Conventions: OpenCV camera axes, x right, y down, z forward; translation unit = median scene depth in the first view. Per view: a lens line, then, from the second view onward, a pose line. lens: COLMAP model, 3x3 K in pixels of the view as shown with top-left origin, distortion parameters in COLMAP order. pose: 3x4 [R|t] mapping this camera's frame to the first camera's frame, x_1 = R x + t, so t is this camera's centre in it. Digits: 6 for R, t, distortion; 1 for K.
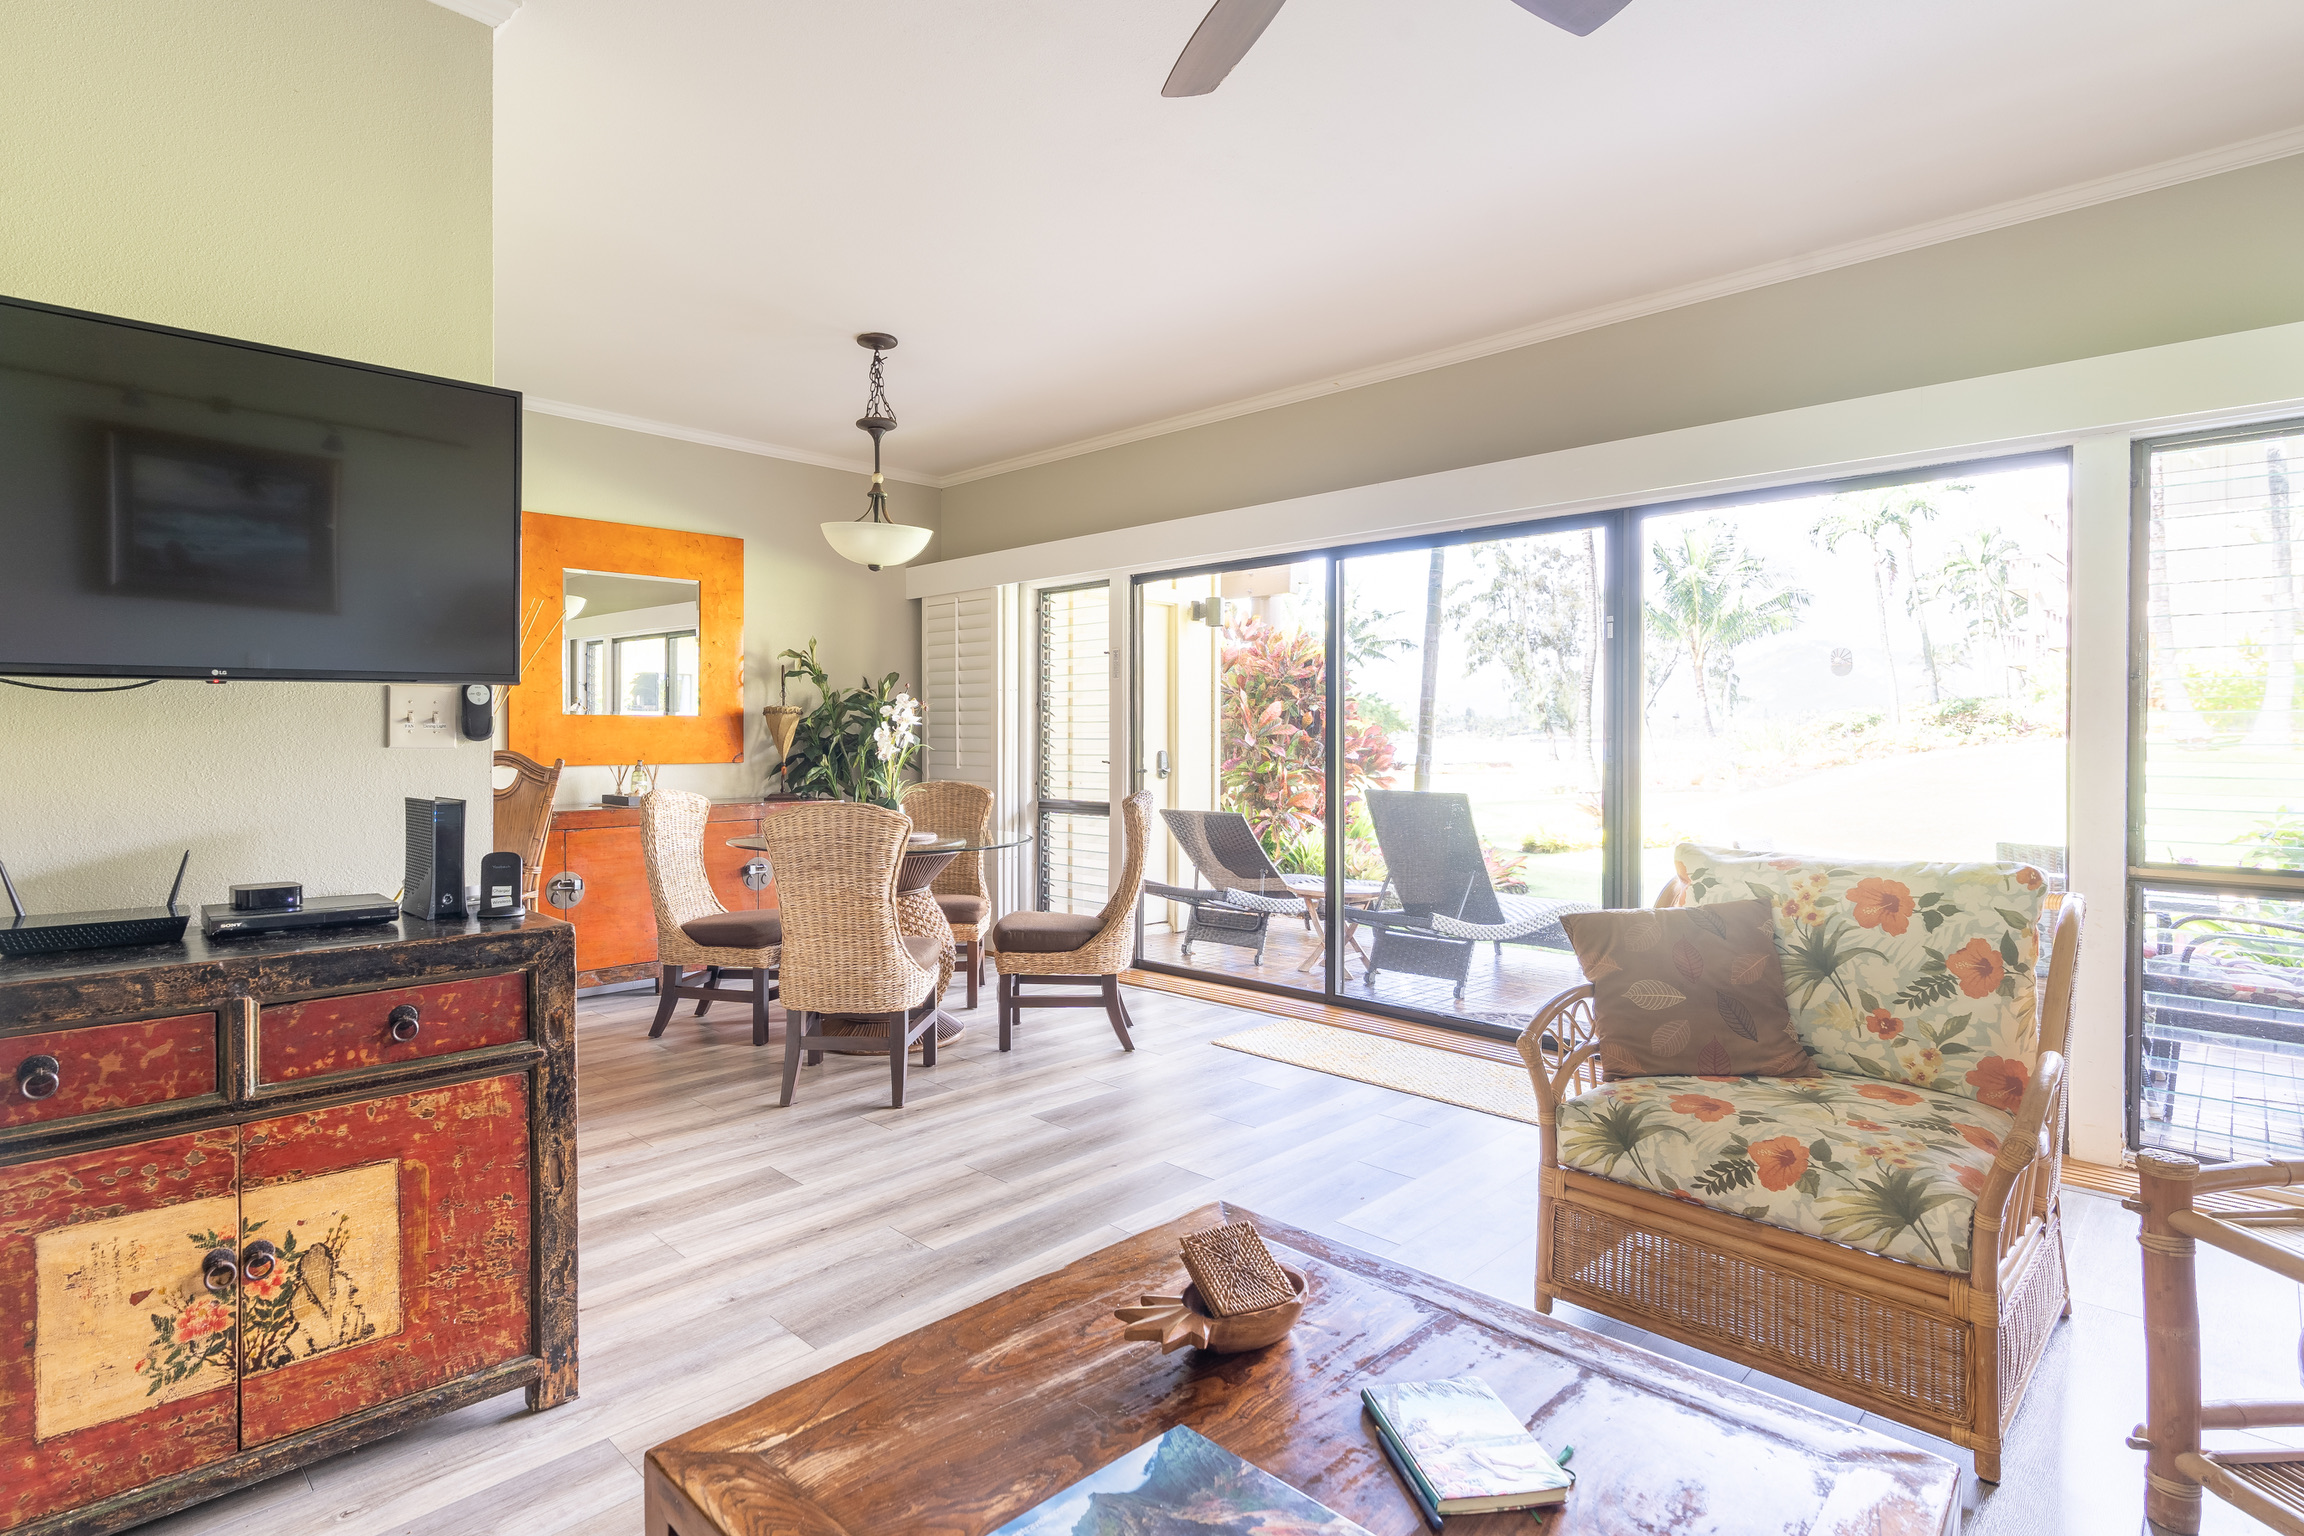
lens RADIAL K [[1067.8, 0, 1162.1], [0, 1067.8, 753.9], [0, 0, 1]] dist [-0.016835, -0.000238]
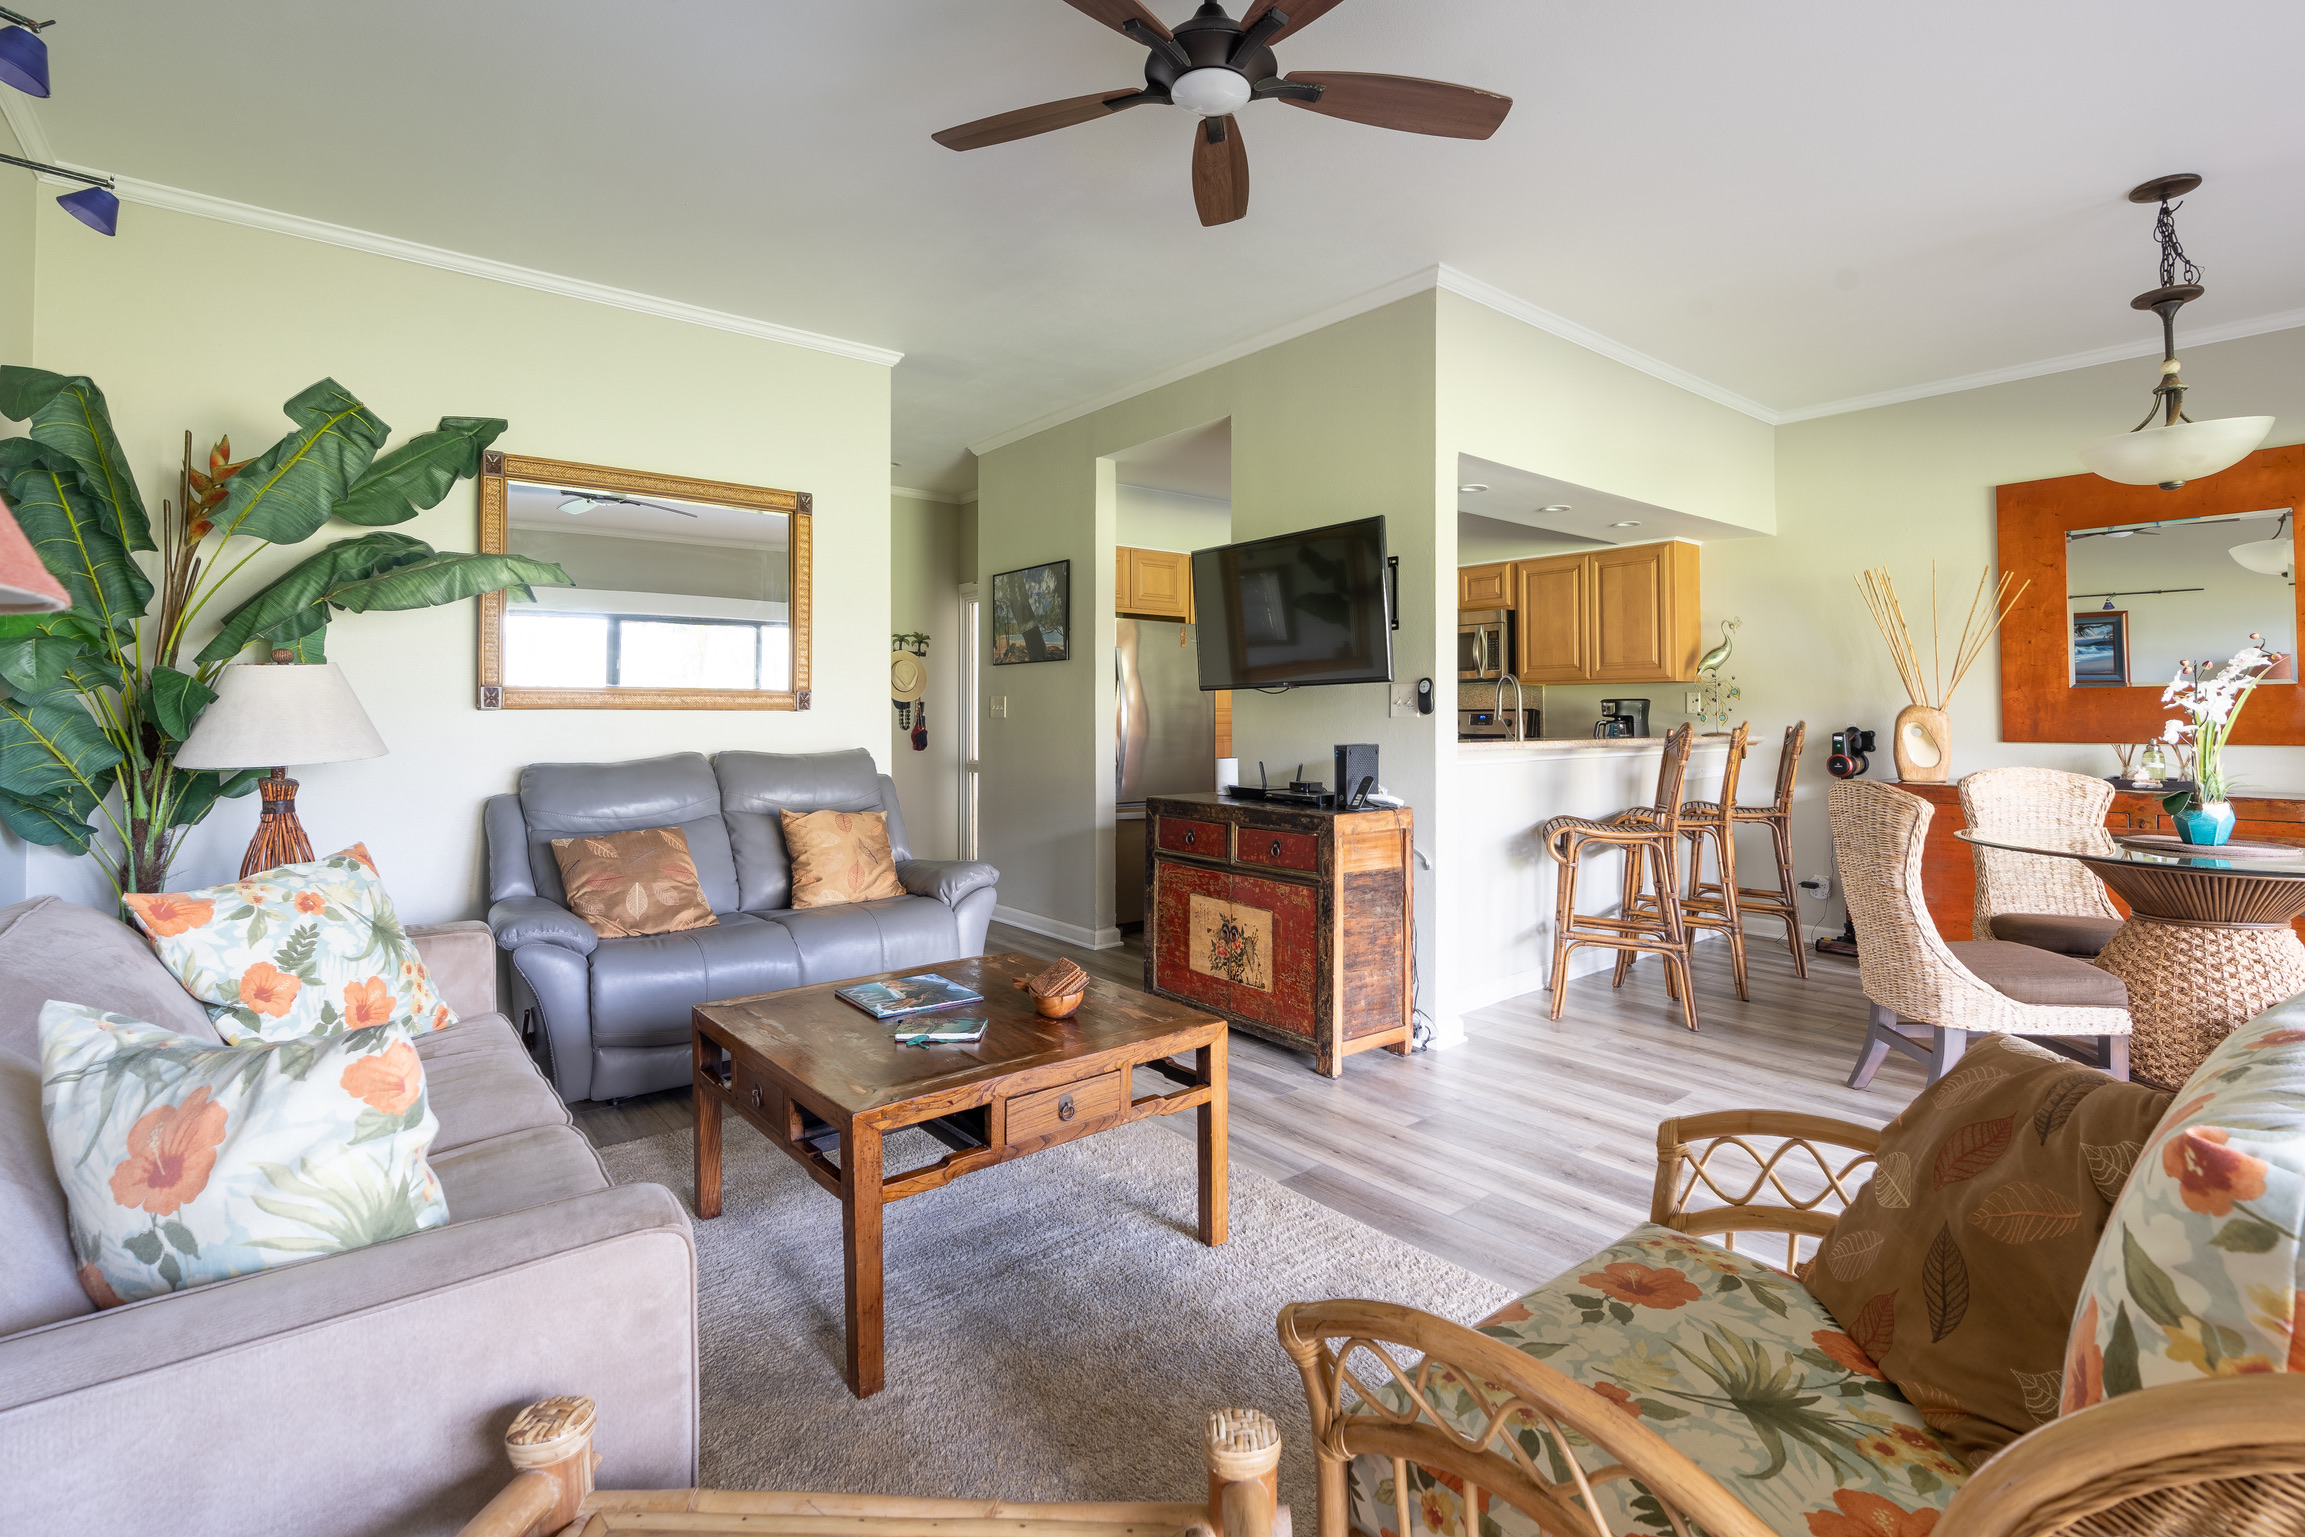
lens RADIAL K [[1068.2, 0, 1144.5], [0, 1068.2, 699.0], [0, 0, 1]] dist [-0.016835, -0.000238]
pose [[-0.085240, -0.012796, -0.996278, 1.282288], [-0.010566, 0.999873, -0.011939, -0.014696], [0.996304, 0.009509, -0.085364, 0.815076]]
